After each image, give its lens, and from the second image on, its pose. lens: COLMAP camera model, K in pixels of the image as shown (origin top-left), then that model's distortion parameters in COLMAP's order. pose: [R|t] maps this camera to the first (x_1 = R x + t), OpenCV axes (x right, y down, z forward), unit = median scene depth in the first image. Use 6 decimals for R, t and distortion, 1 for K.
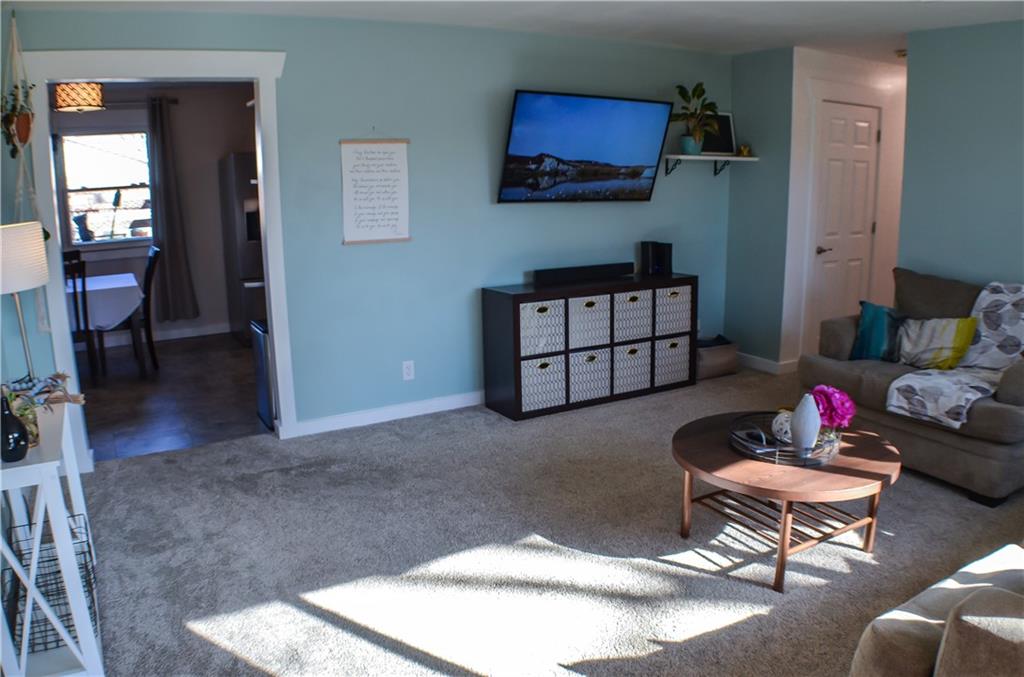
lens RADIAL K [[759.8, 0, 514.8], [0, 759.8, 343.0], [0, 0, 1]] dist [-0.181163, 0.039153]
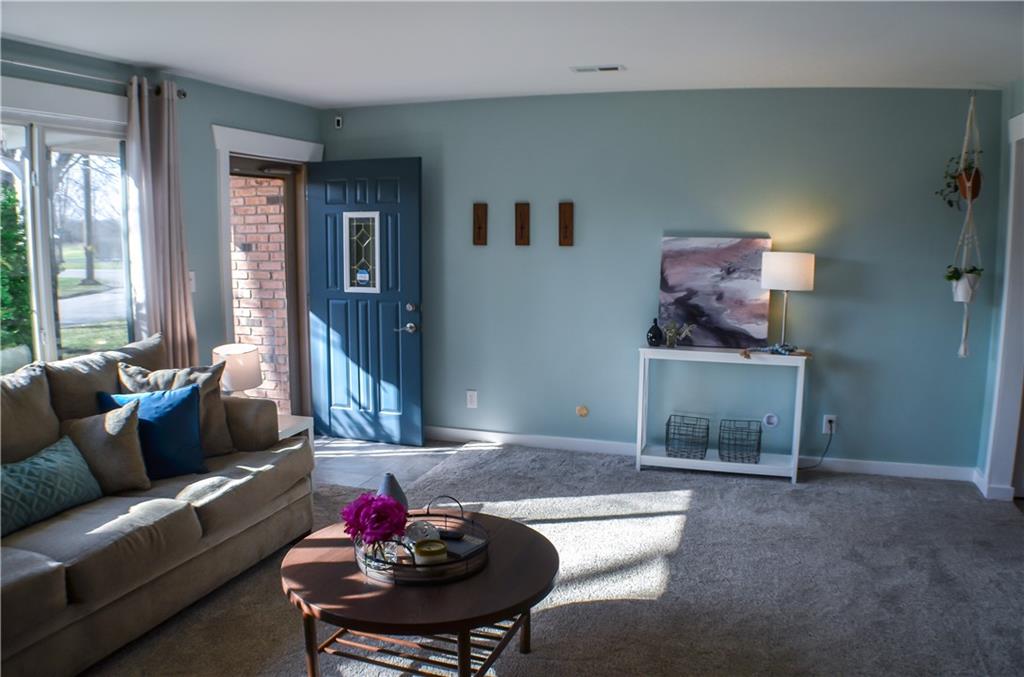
lens RADIAL K [[759.8, 0, 514.8], [0, 759.8, 343.0], [0, 0, 1]] dist [-0.181163, 0.039153]
pose [[-0.762320, 0.102545, -0.639025, 0.775536], [-0.136333, 0.939769, 0.313444, -0.351221], [0.632678, 0.326065, -0.702425, 1.541841]]
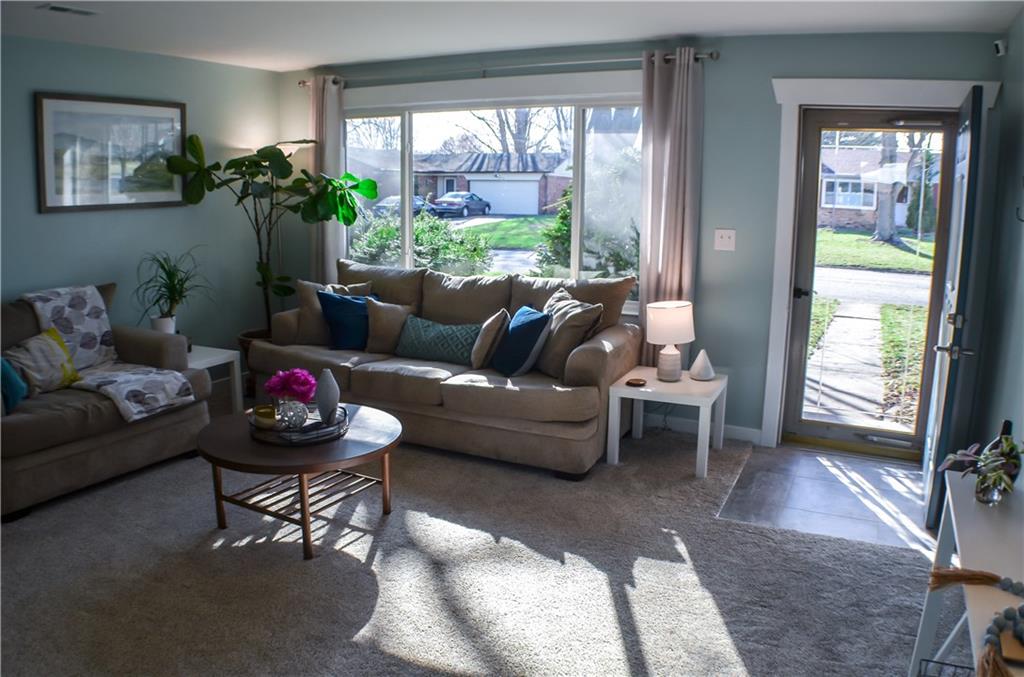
lens RADIAL K [[759.8, 0, 514.8], [0, 759.8, 343.0], [0, 0, 1]] dist [-0.181163, 0.039153]
pose [[-0.535962, -0.162983, 0.828361, -0.703105], [0.180945, 0.936211, 0.301277, -0.257924], [-0.824624, 0.311360, -0.472282, 1.202356]]
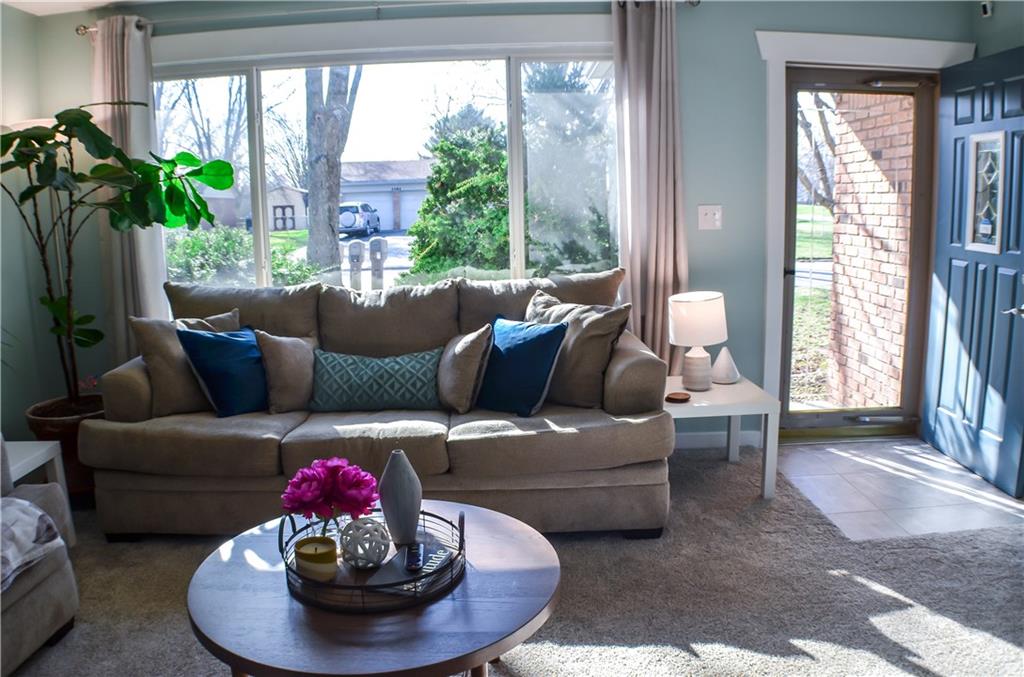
lens RADIAL K [[759.8, 0, 514.8], [0, 759.8, 343.0], [0, 0, 1]] dist [-0.181163, 0.039153]
pose [[-0.860958, -0.062636, 0.504805, -0.032537], [0.143313, 0.922322, 0.358865, -0.233204], [-0.488070, 0.381312, -0.785104, 1.332617]]
